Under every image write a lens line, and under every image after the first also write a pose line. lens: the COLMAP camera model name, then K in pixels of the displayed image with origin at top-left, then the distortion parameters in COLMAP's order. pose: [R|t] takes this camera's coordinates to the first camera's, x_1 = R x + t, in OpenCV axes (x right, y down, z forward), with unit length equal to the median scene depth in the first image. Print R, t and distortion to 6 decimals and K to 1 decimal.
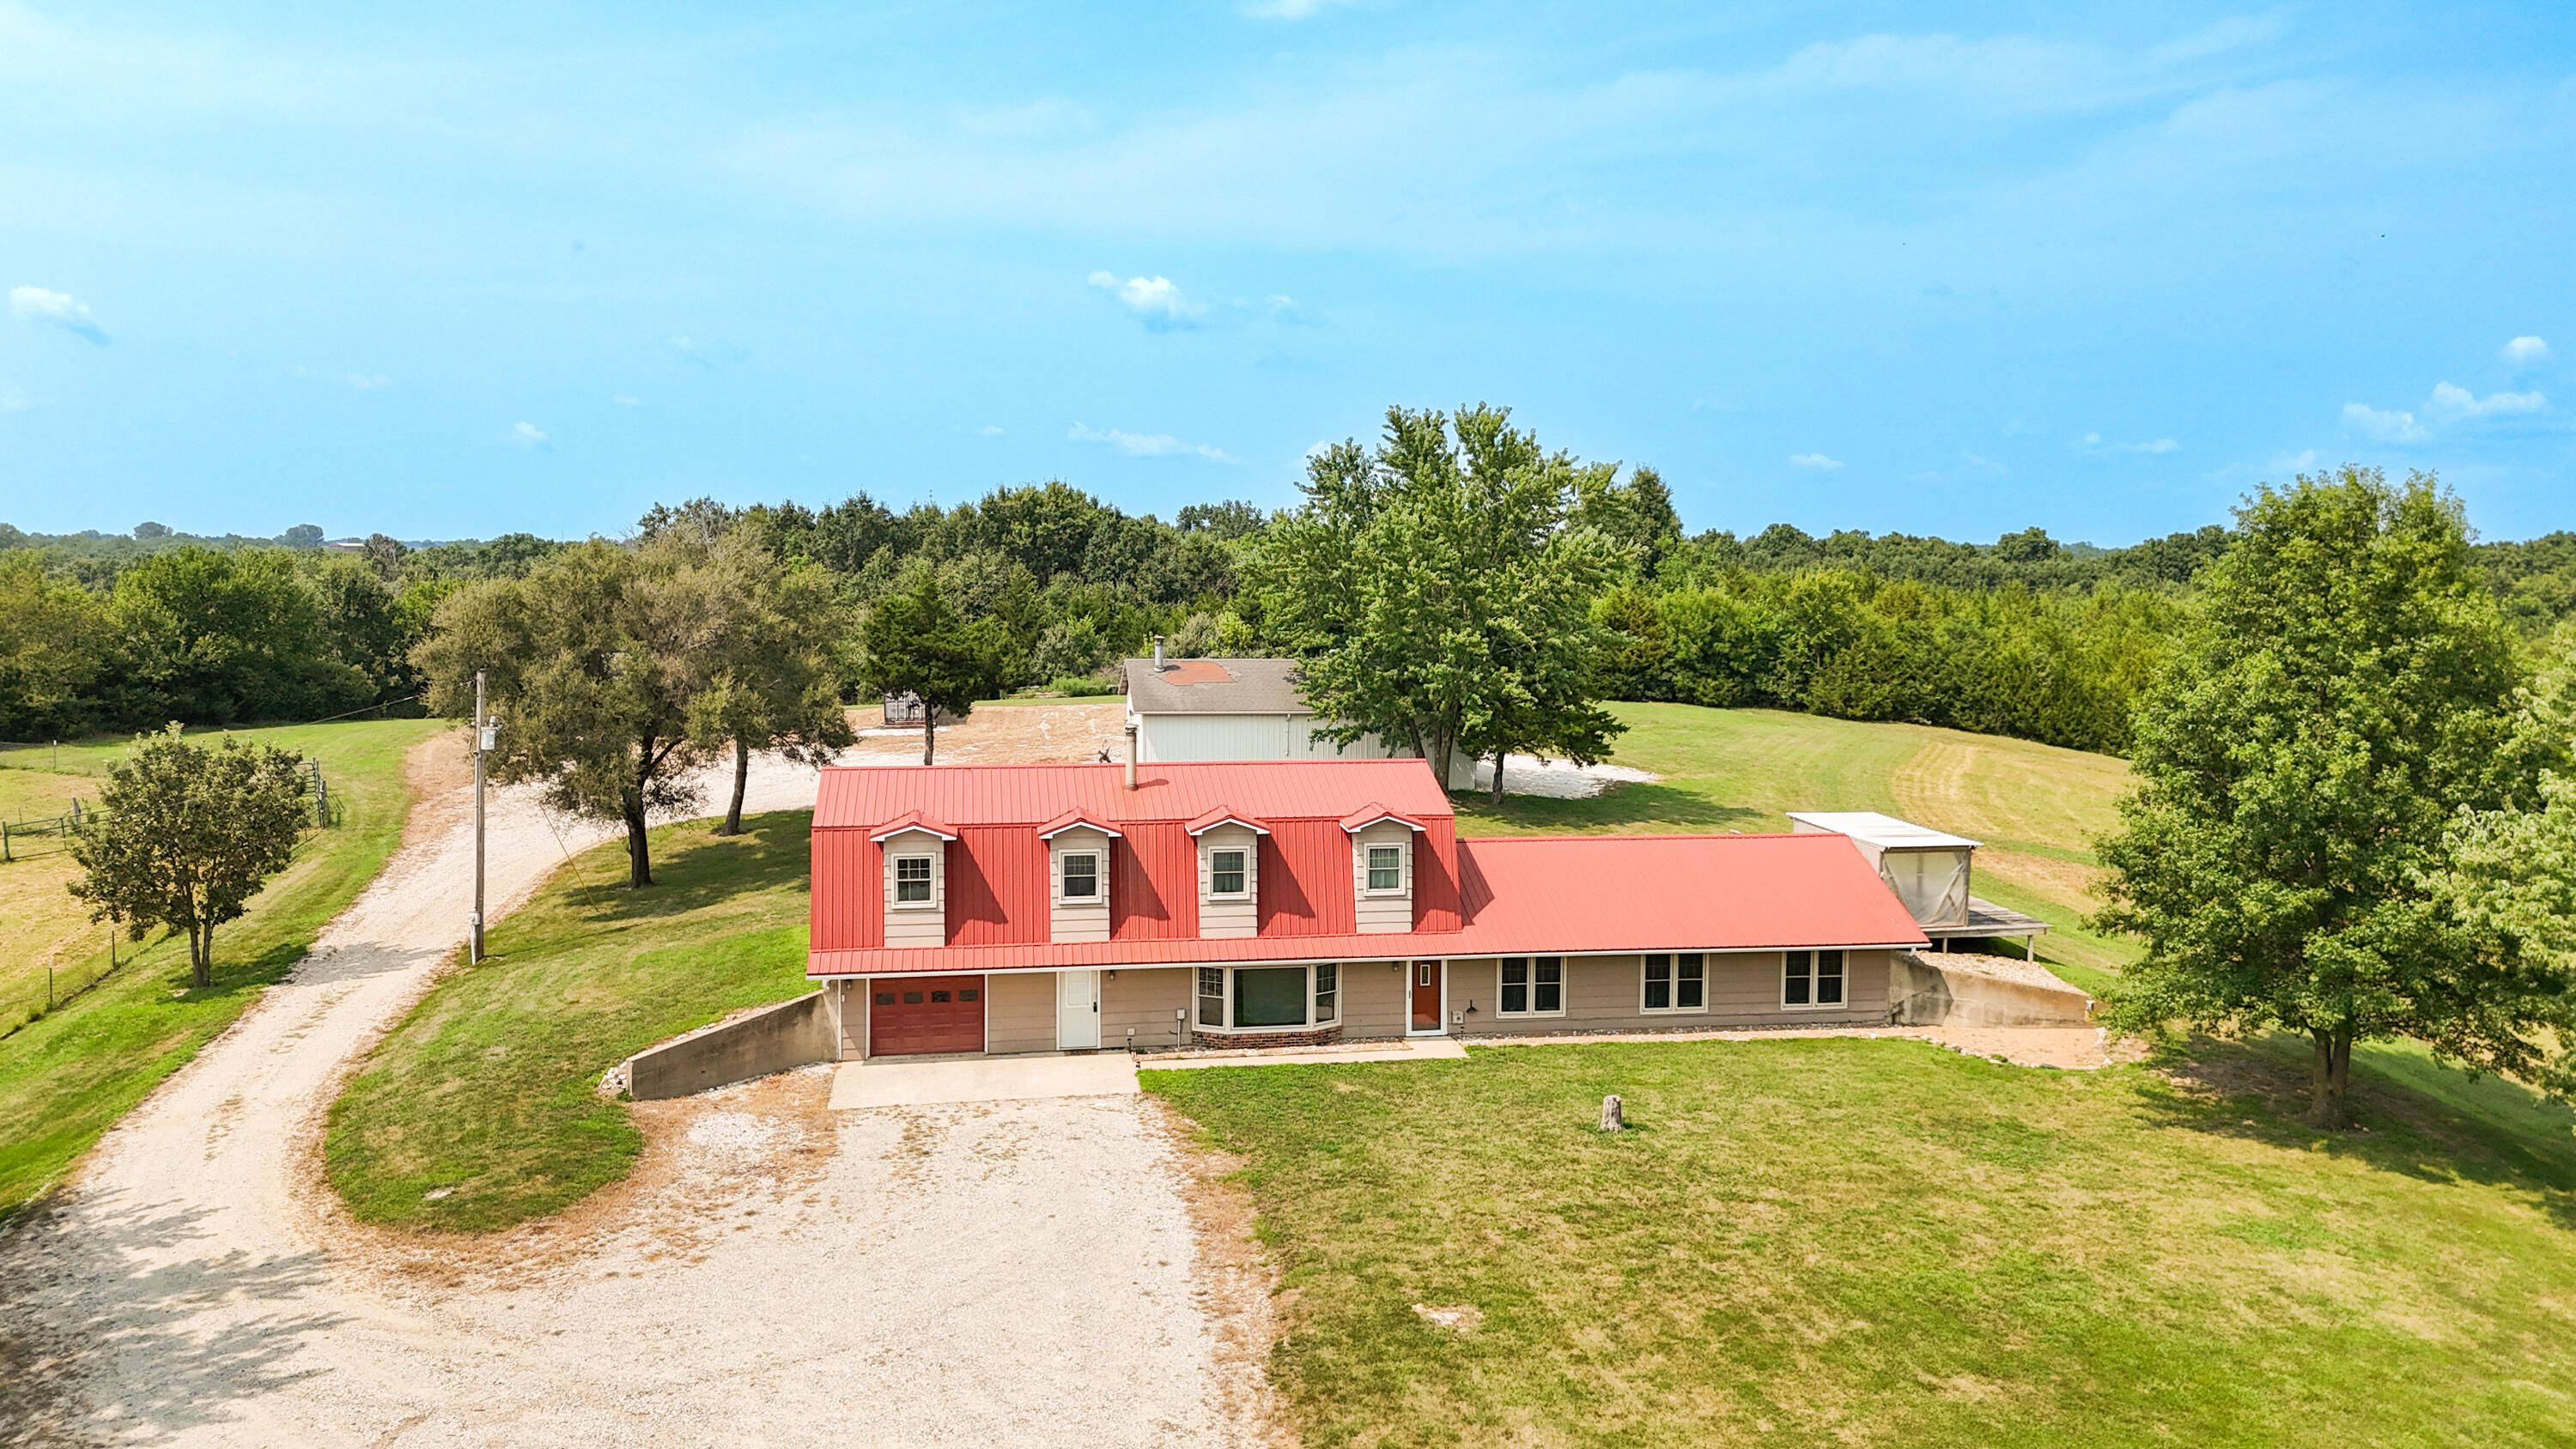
lens RADIAL K [[1799.3, 0, 1288.0], [0, 1799.3, 724.5], [0, 0, 1]] dist [0.077257, 0.001797]
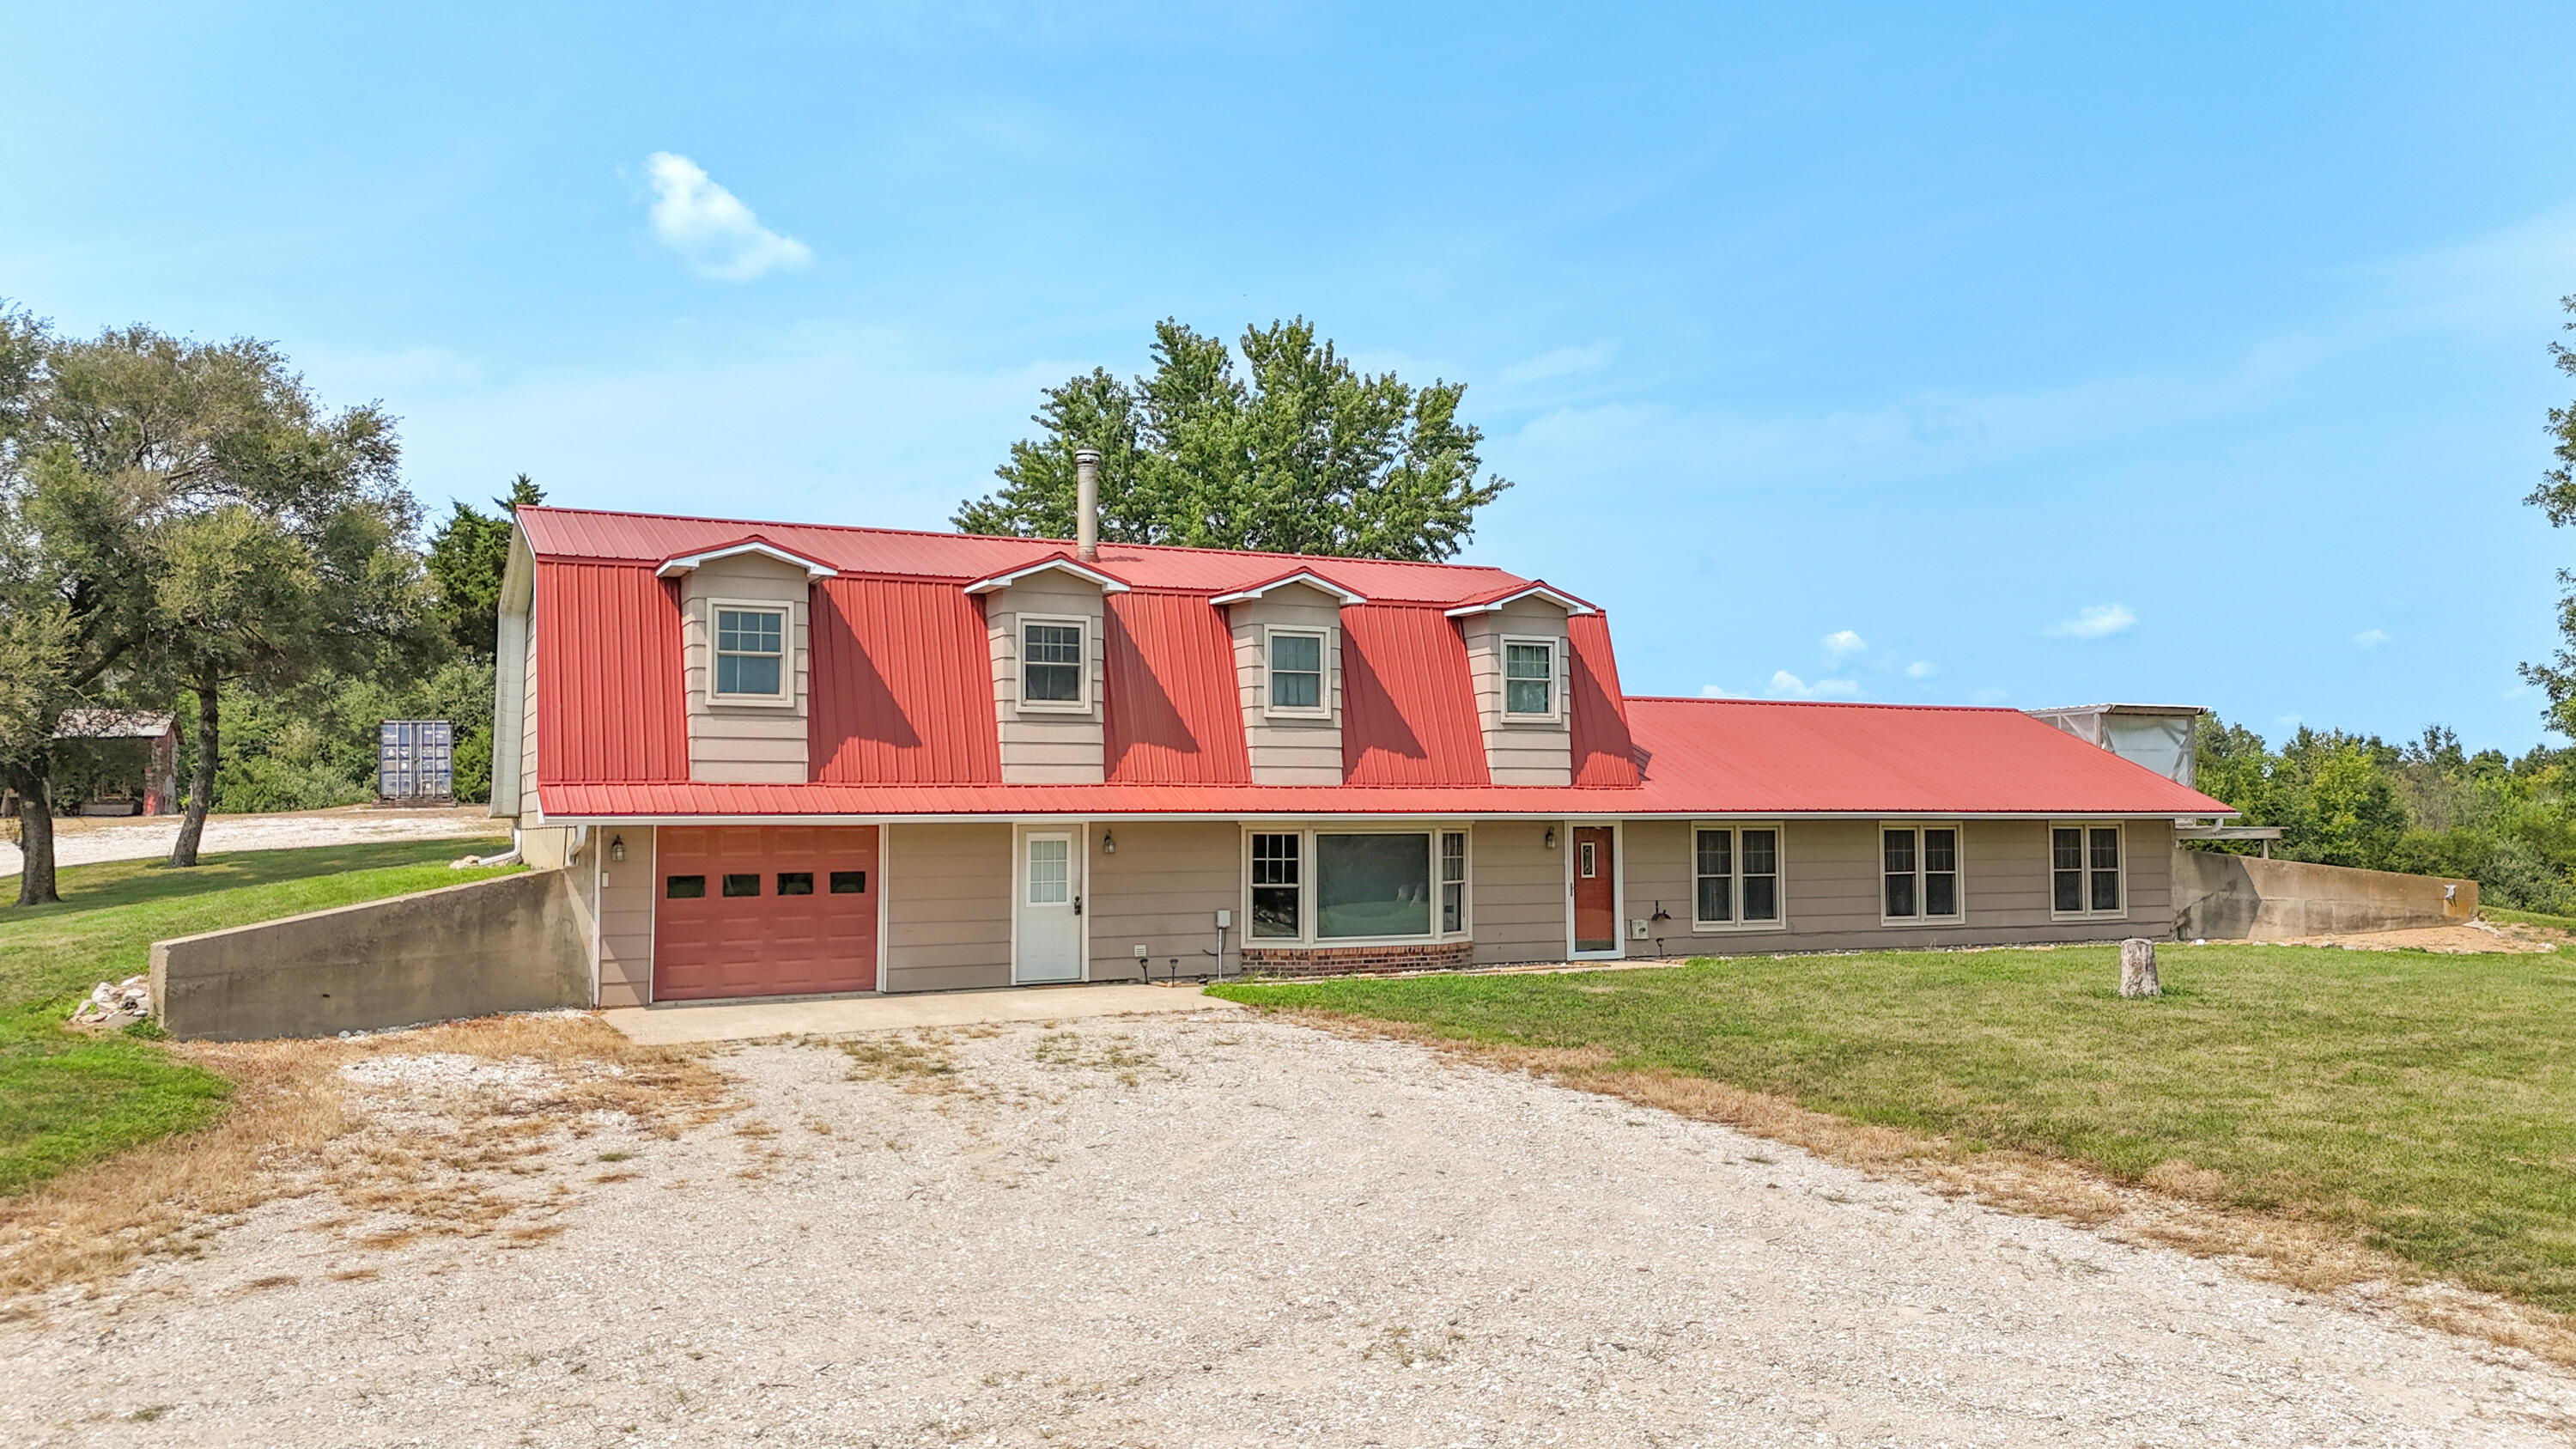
lens RADIAL K [[1874.6, 0, 1279.7], [0, 1874.6, 755.8], [0, 0, 1]] dist [0.060467, 0.000595]
pose [[0.960976, 0.001198, 0.276628, -0.203861], [0.030079, 0.993609, -0.108793, 0.173710], [-0.274991, 0.112868, 0.954799, 0.428571]]
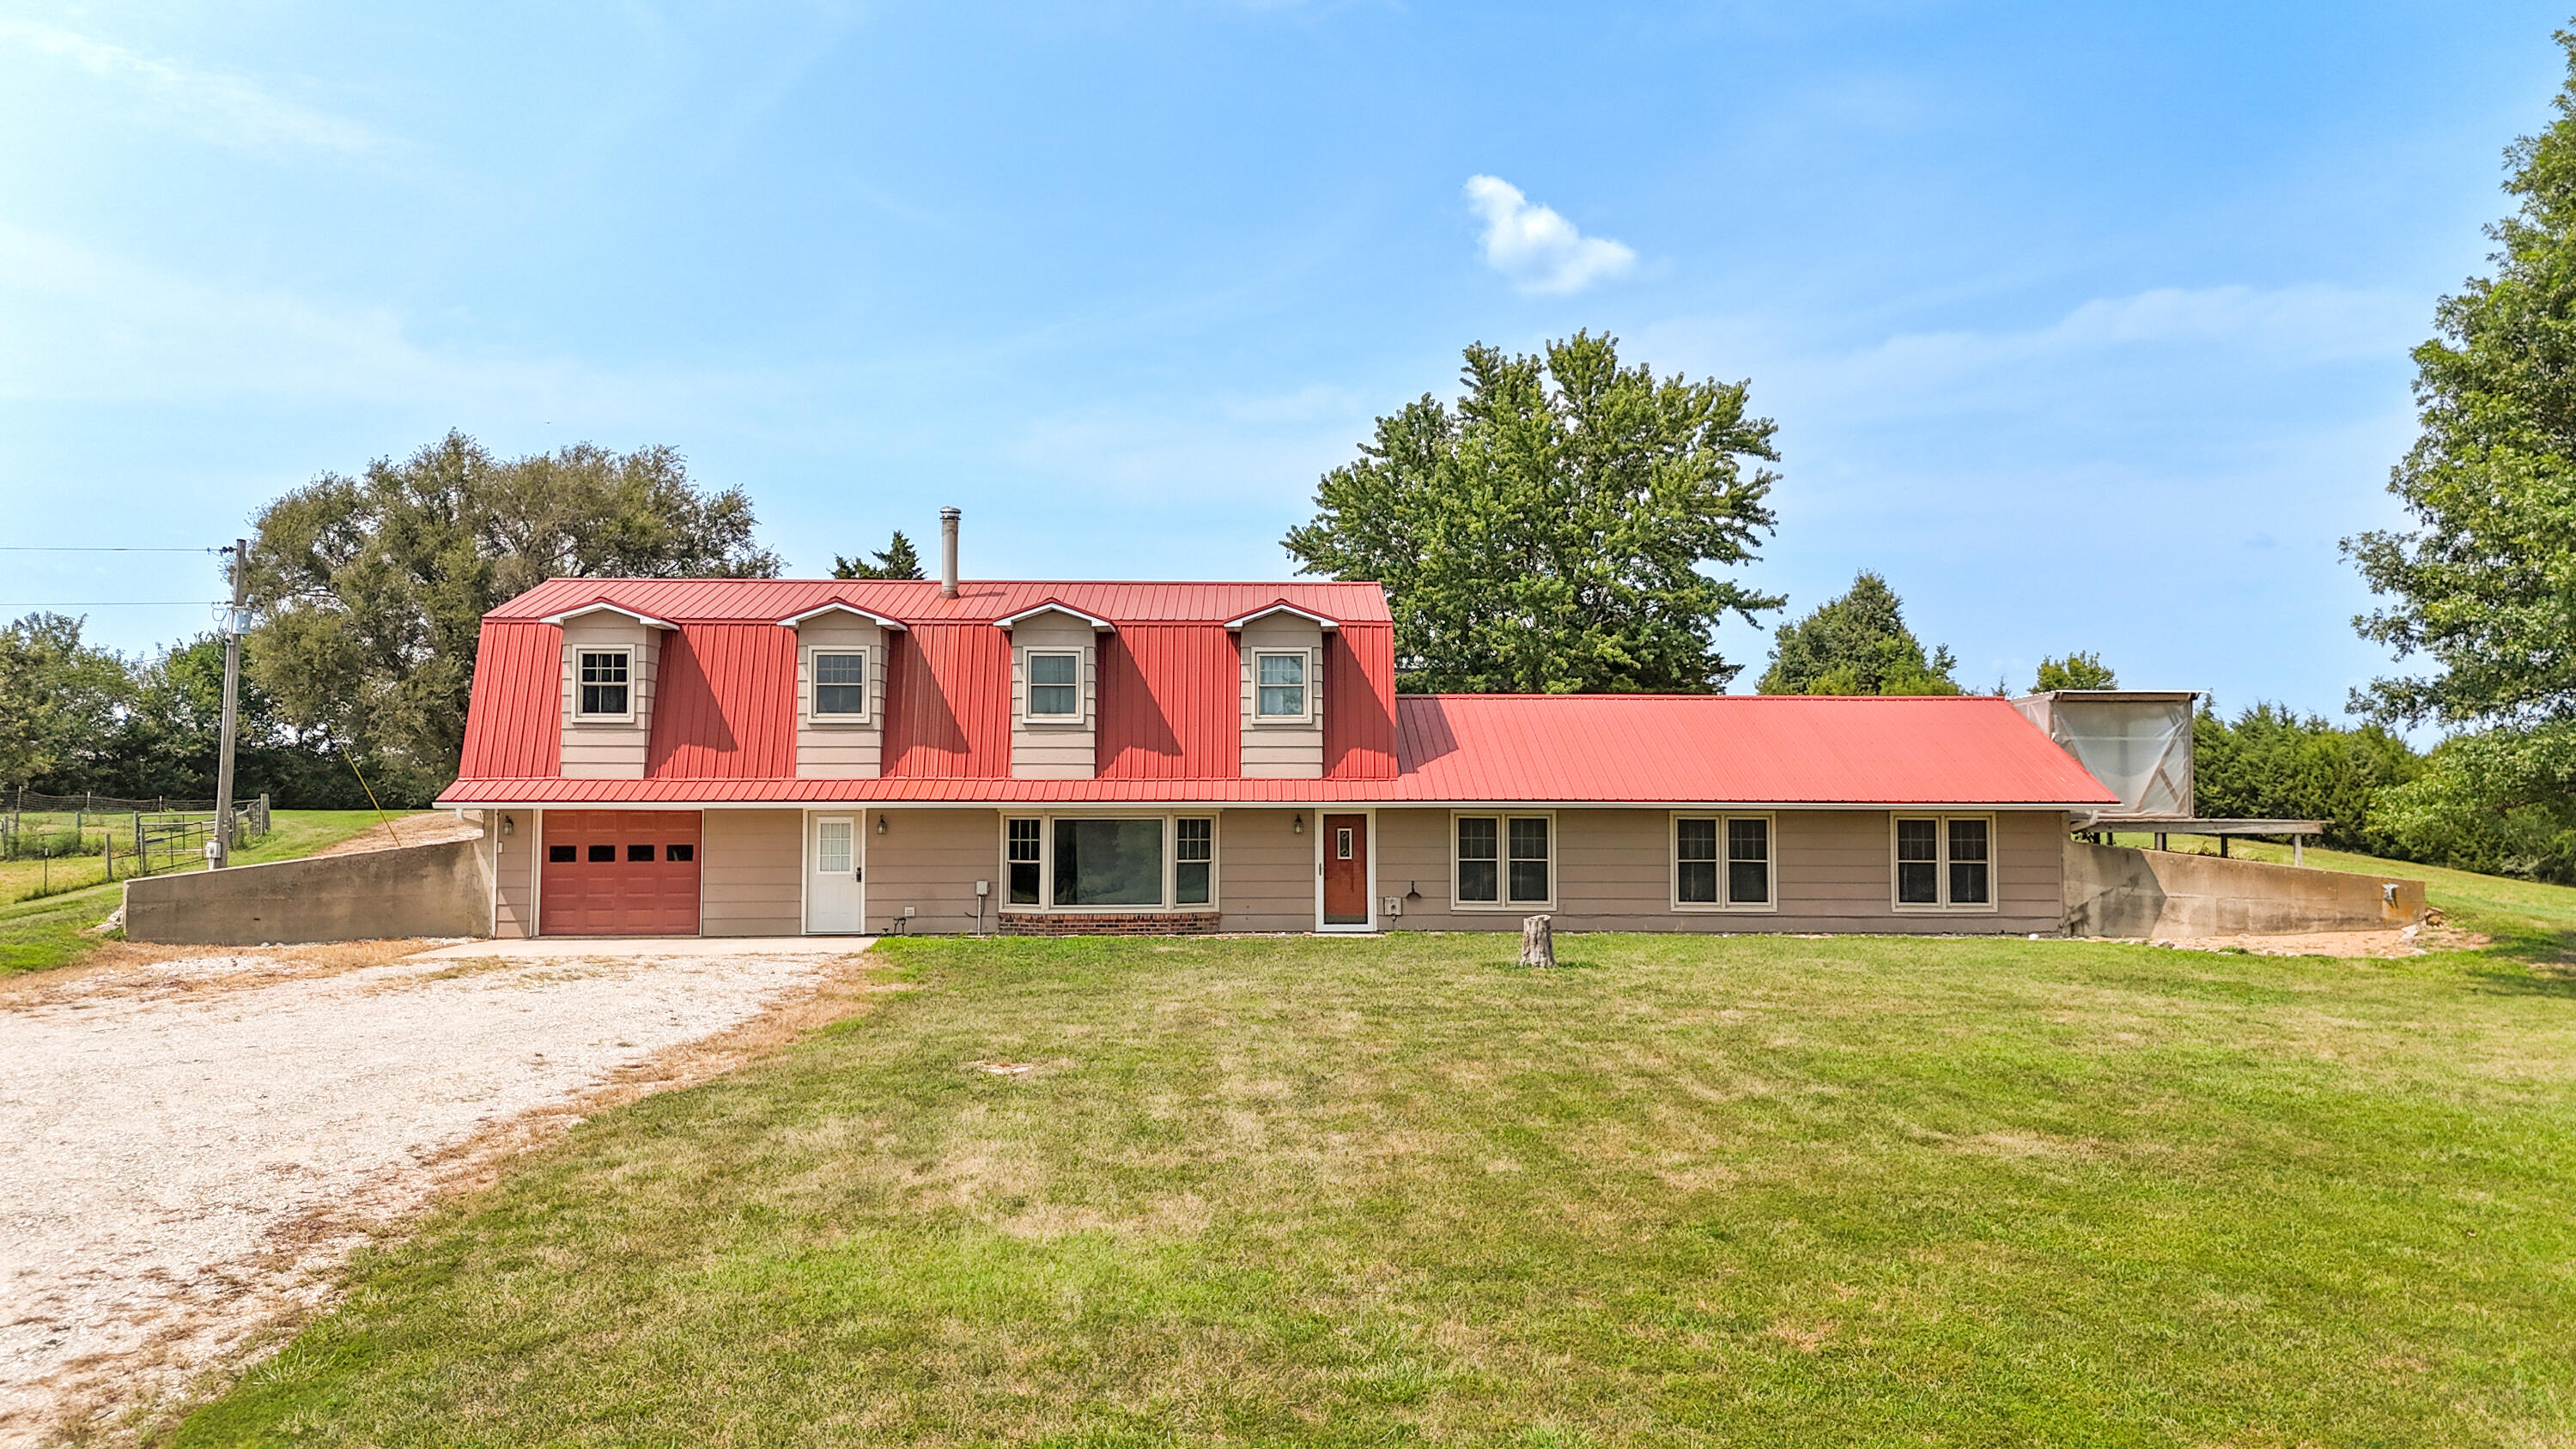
lens RADIAL K [[1874.1, 0, 1279.7], [0, 1874.1, 755.8], [0, 0, 1]] dist [0.060467, 0.000595]
pose [[0.990966, -0.008242, -0.133860, 0.150266], [-0.006885, 0.993667, -0.112153, 0.189771], [0.133937, 0.112062, 0.984633, 0.297899]]
